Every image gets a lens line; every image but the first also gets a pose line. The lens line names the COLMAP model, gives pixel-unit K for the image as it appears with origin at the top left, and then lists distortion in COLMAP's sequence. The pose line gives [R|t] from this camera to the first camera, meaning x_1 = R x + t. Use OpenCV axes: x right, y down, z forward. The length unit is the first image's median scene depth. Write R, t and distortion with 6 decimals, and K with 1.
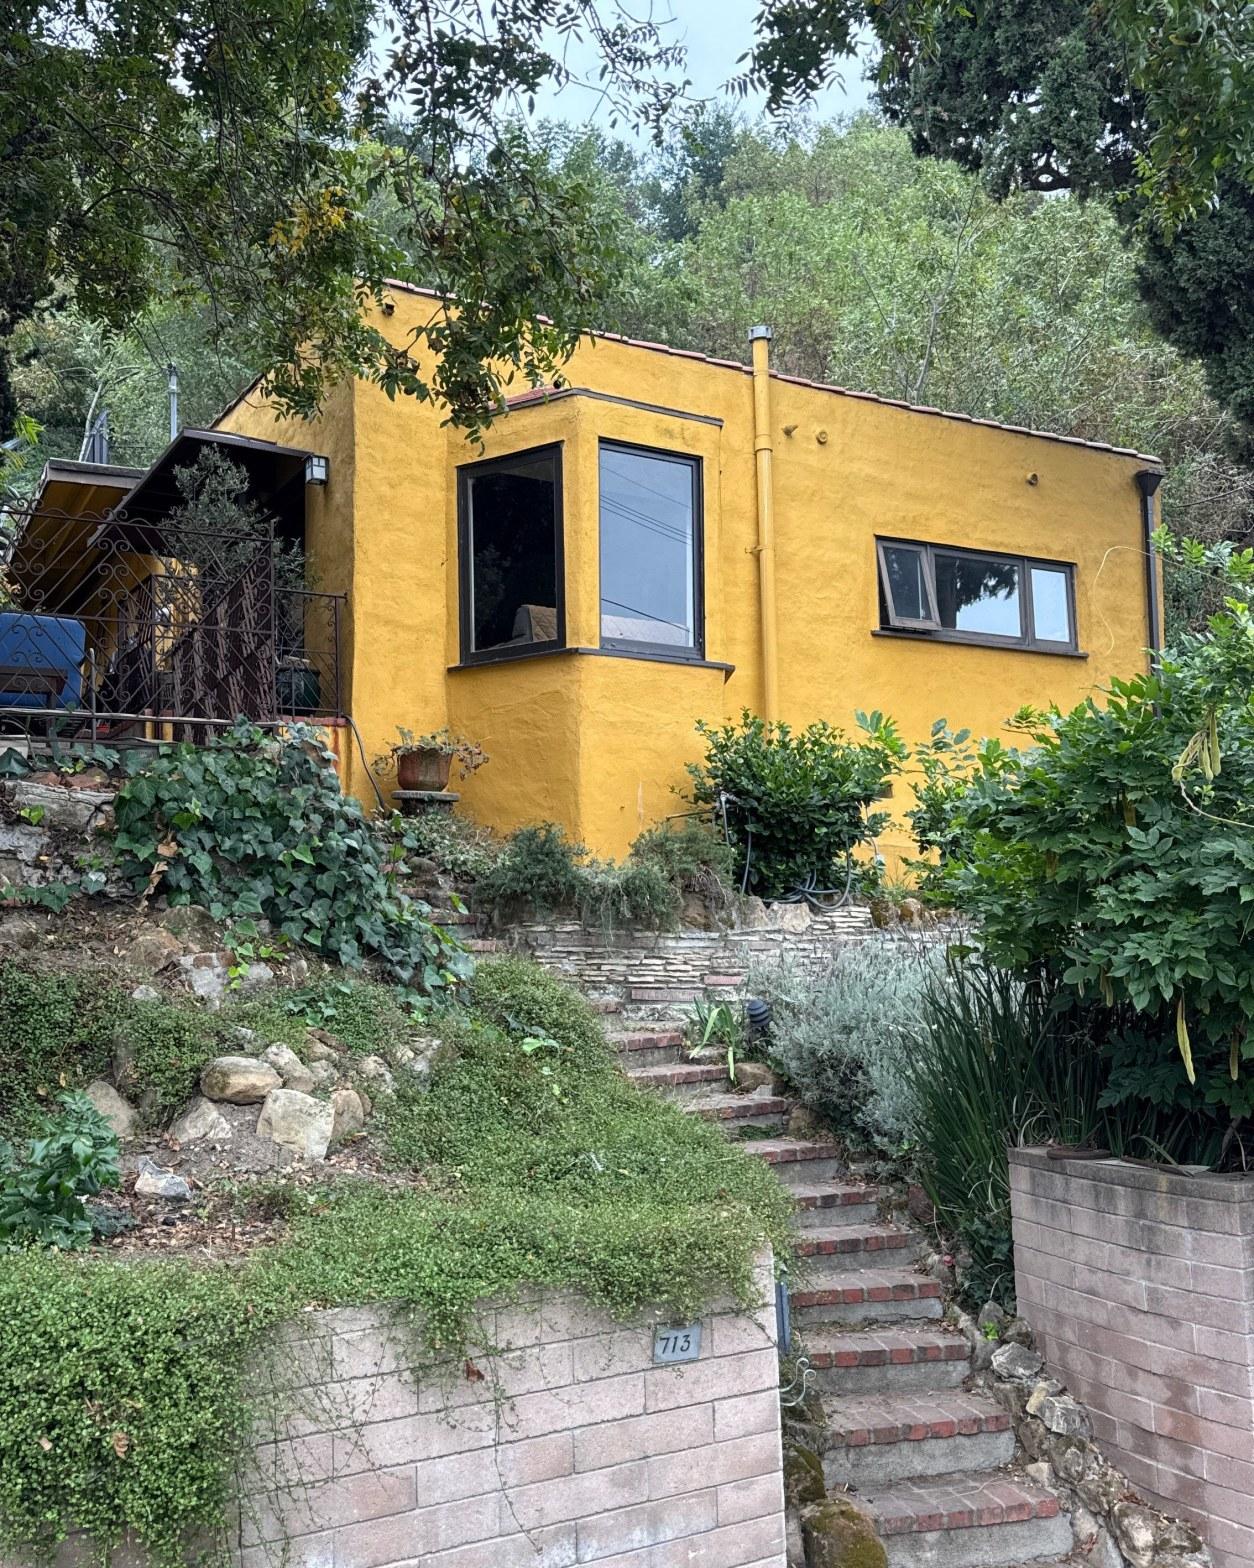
lens RADIAL K [[1557.8, 0, 614.8], [0, 1557.8, 785.8], [0, 0, 1]] dist [0.173535, -0.391252]
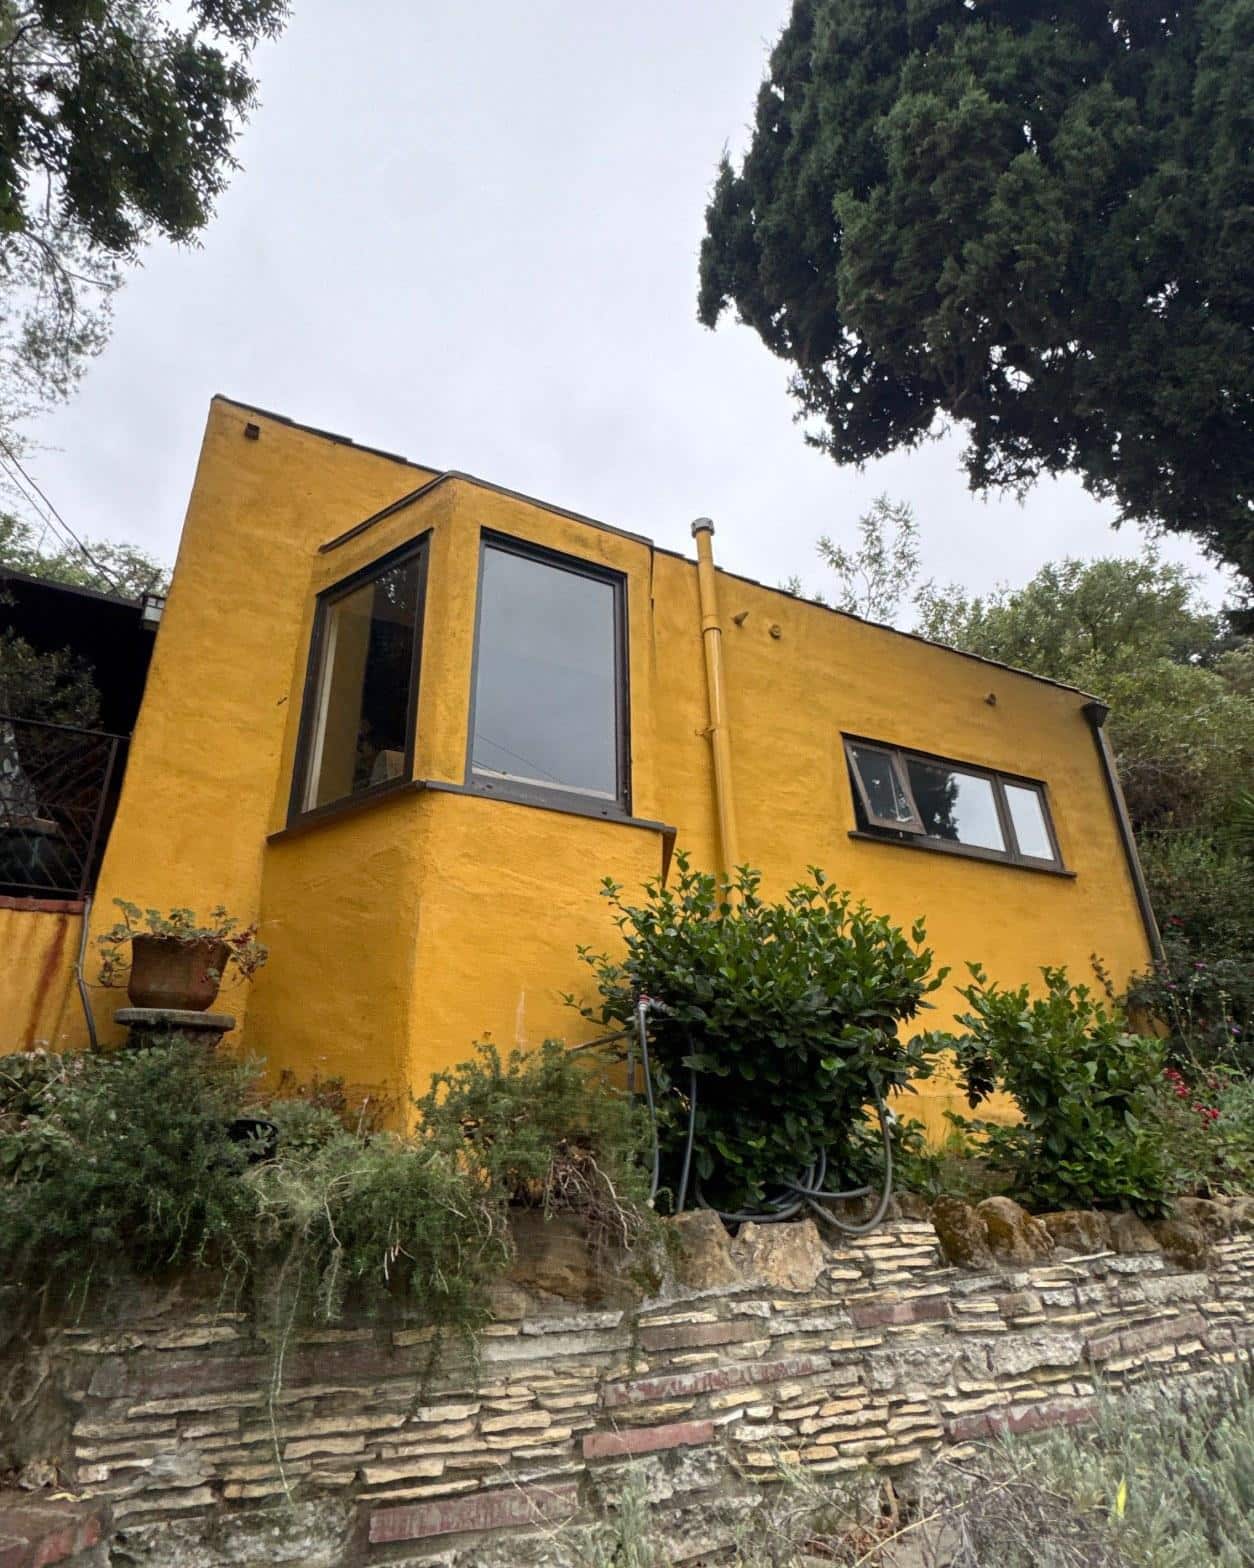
lens RADIAL K [[881.2, 0, 627.0], [0, 881.2, 784.0], [0, 0, 1]] dist [-0.014084, 0.010760]
pose [[0.999258, -0.023866, -0.030224, 0.074270], [0.013705, 0.953823, -0.300055, 0.025590], [0.035989, 0.299418, 0.953443, 0.677820]]
